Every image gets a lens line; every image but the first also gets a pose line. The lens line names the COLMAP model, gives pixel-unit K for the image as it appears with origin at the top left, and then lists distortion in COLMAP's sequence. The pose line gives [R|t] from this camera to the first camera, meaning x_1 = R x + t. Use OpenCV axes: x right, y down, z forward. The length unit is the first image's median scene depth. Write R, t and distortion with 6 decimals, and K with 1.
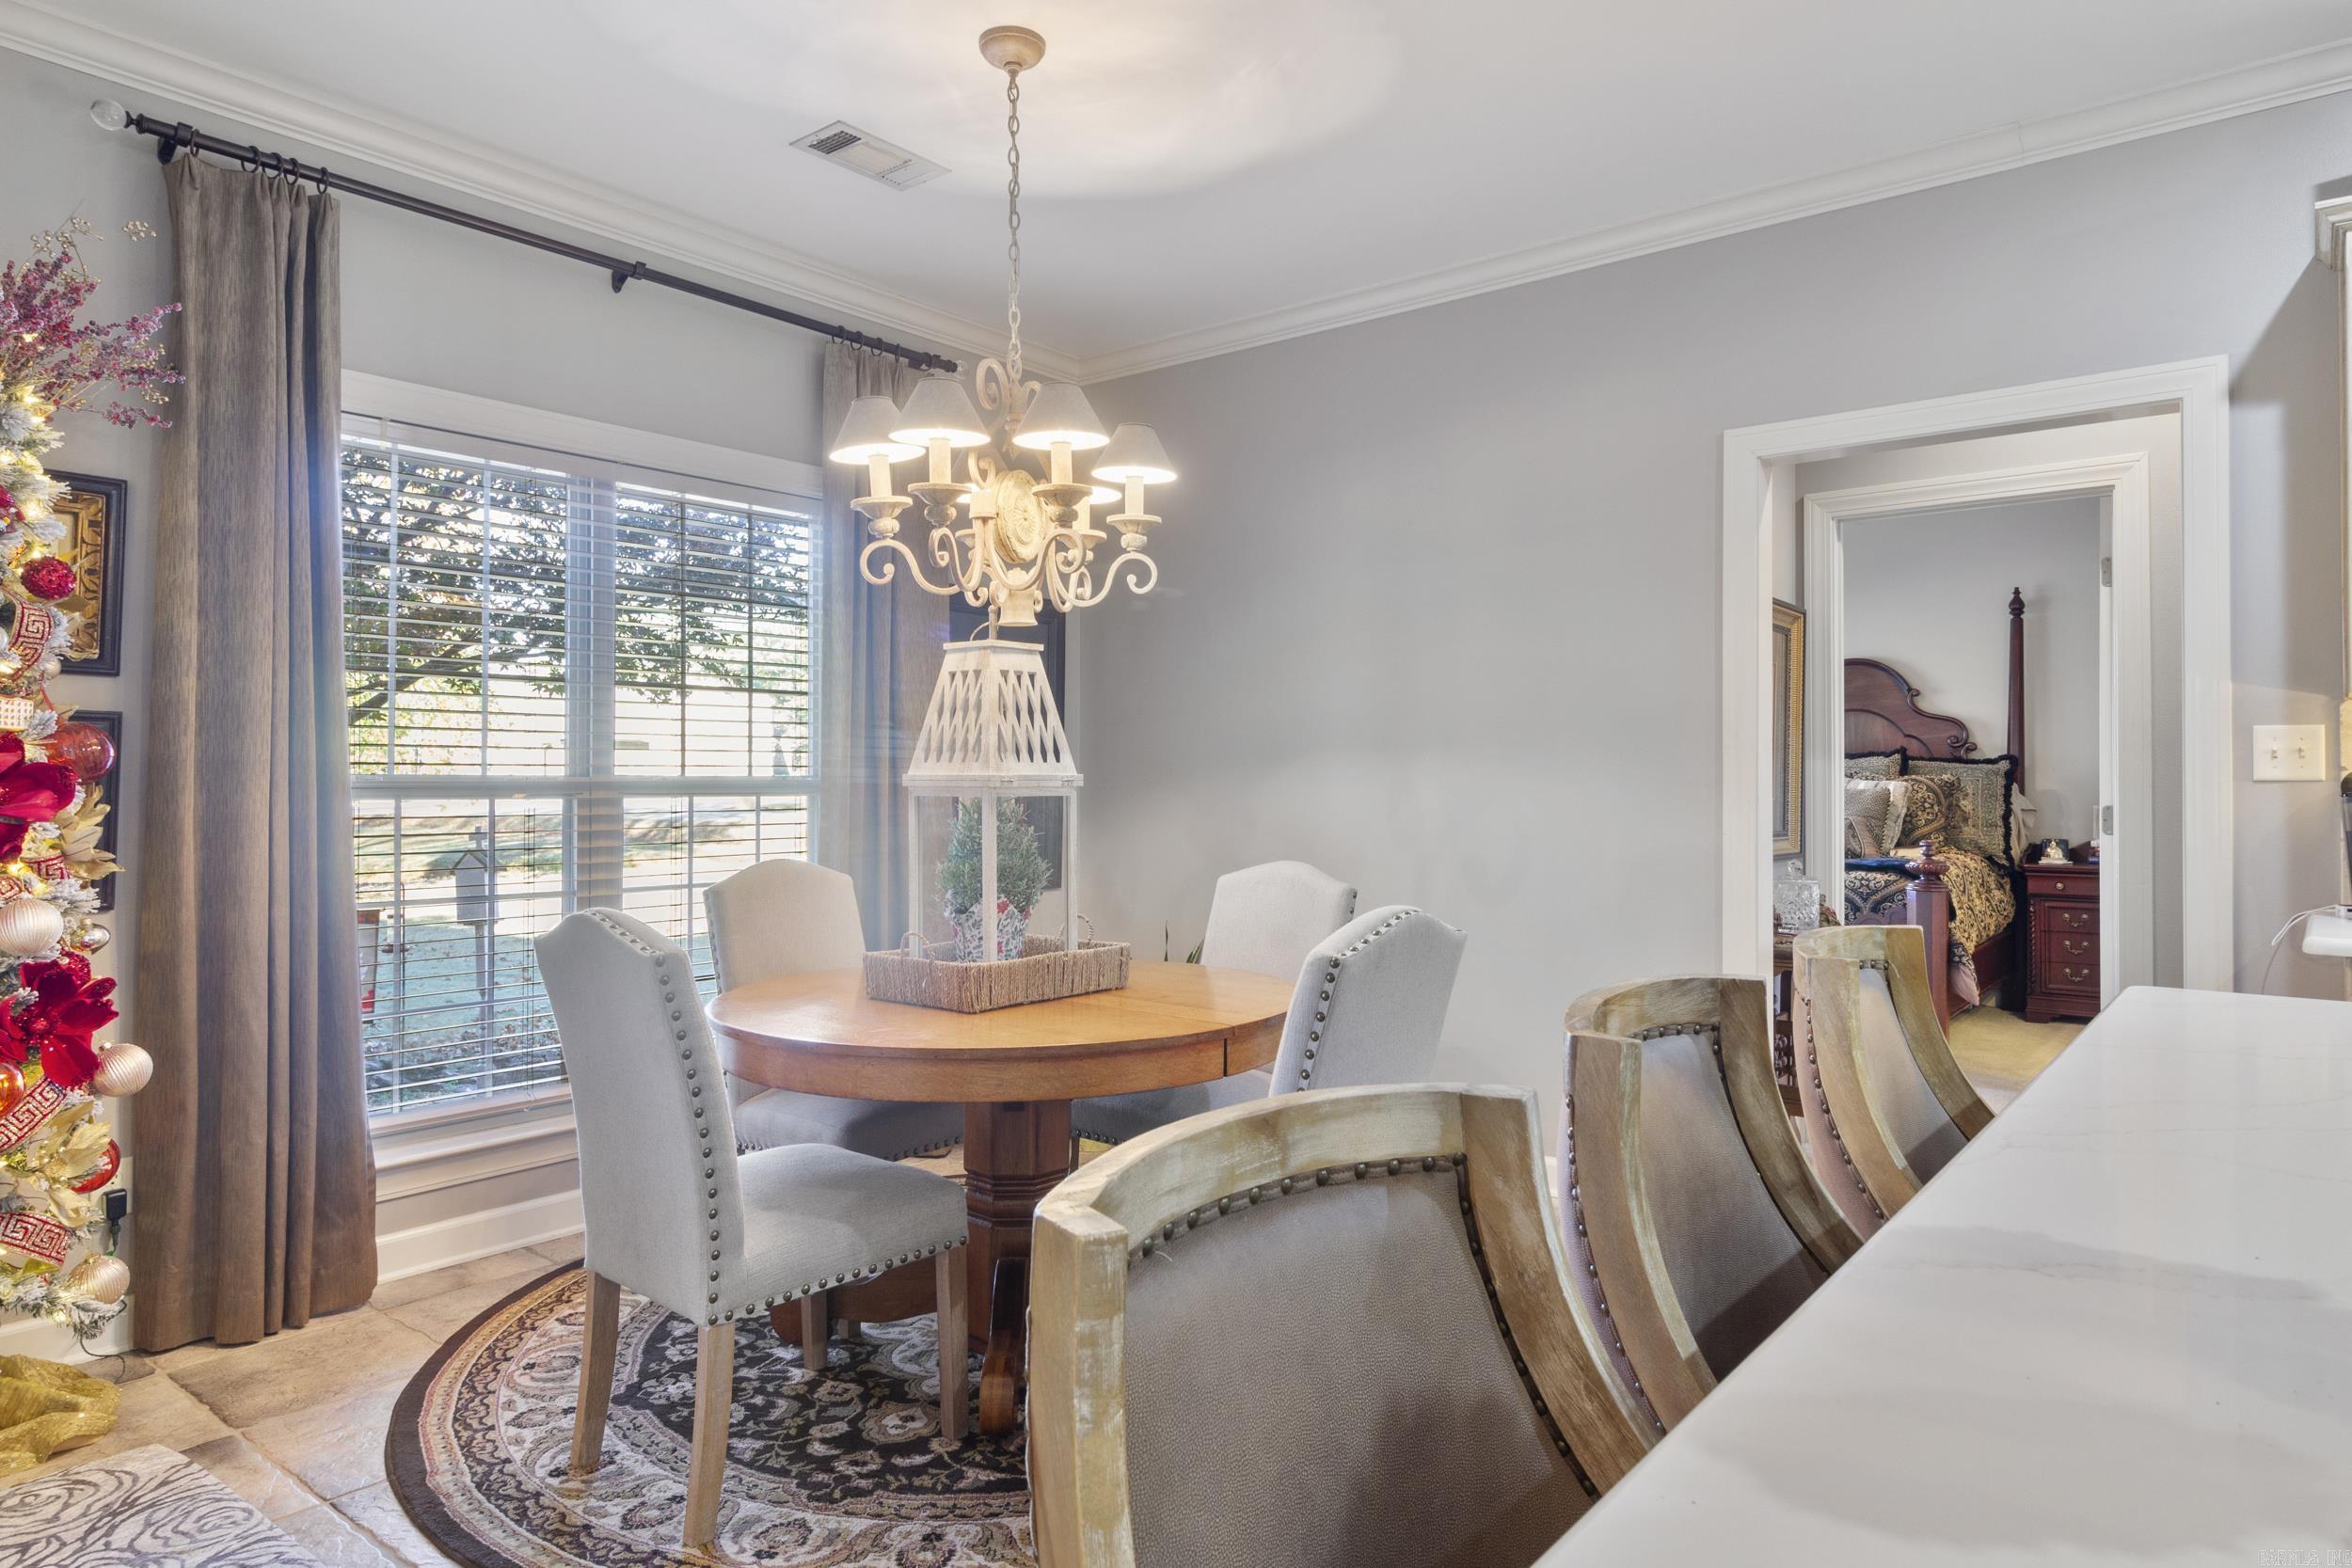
lens RADIAL K [[1422.1, 0, 1186.0], [0, 1422.1, 765.6], [0, 0, 1]] dist [0.004889, -0.000480]
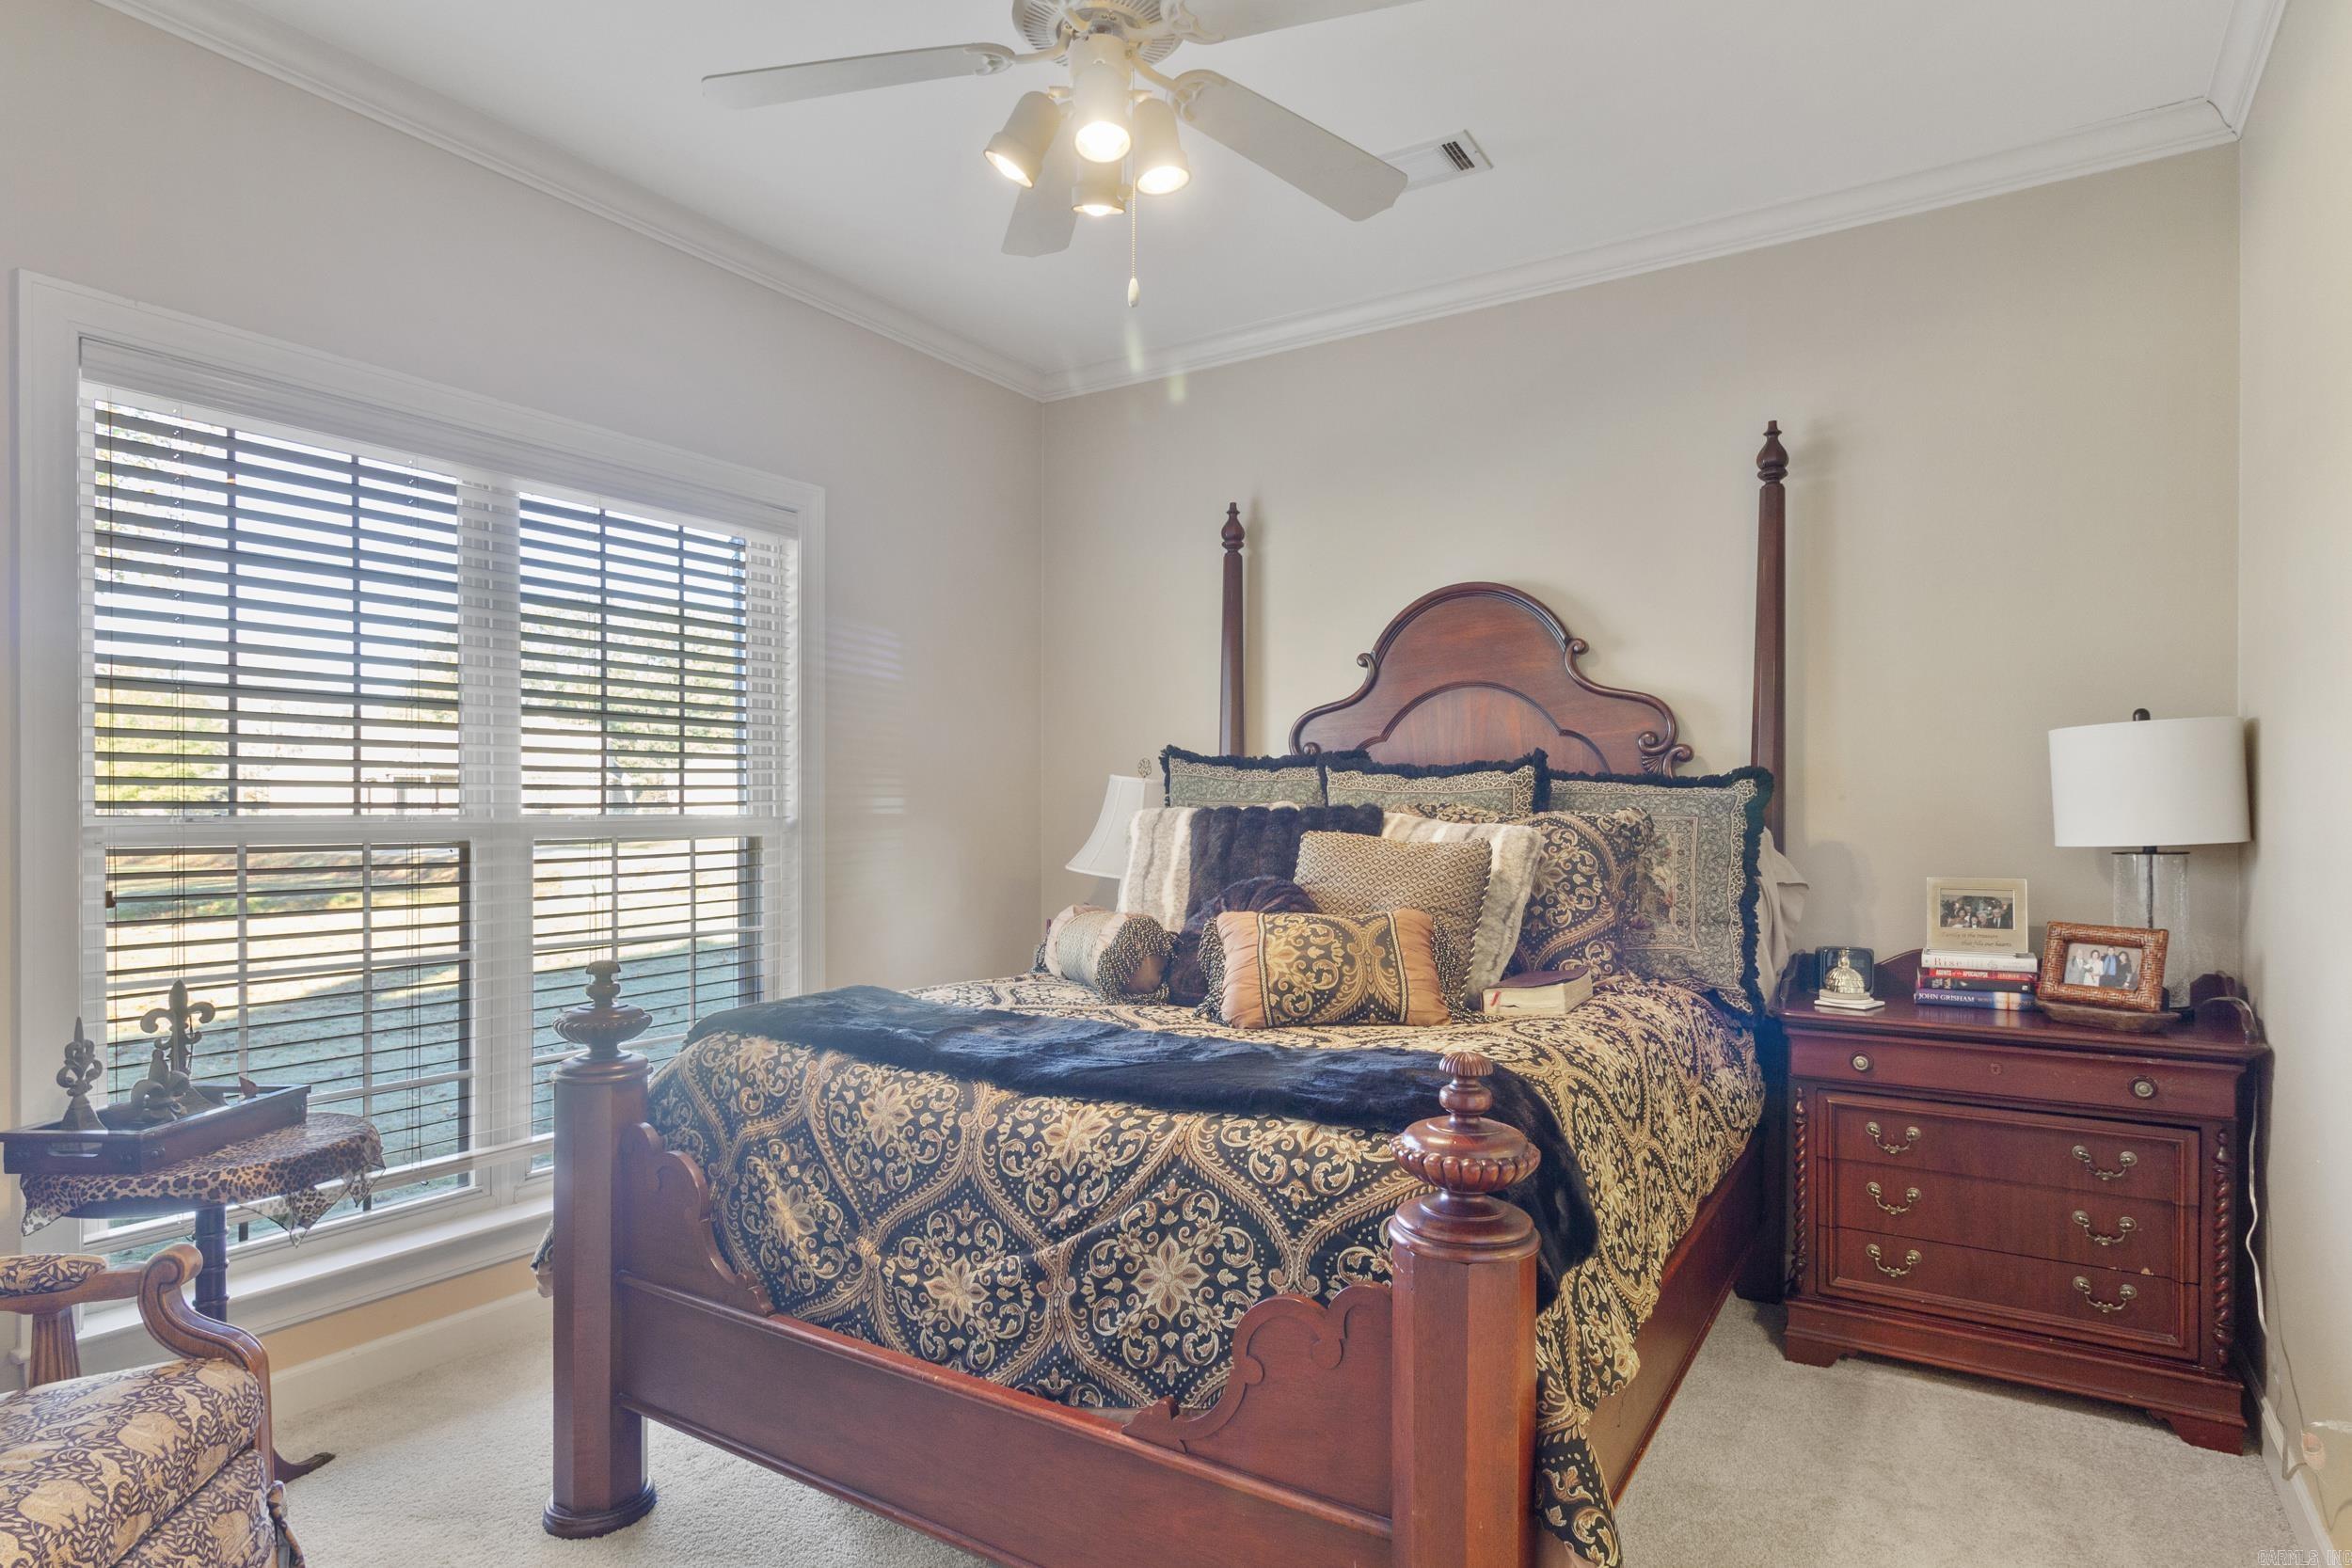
lens RADIAL K [[1290.6, 0, 1178.1], [0, 1290.6, 809.6], [0, 0, 1]] dist [0.002751, 0.001343]
pose [[0.994928, 0.001685, 0.100573, 0.350759], [-0.002660, 0.999951, 0.009567, 0.002571], [-0.100551, -0.009786, 0.994884, 0.603799]]
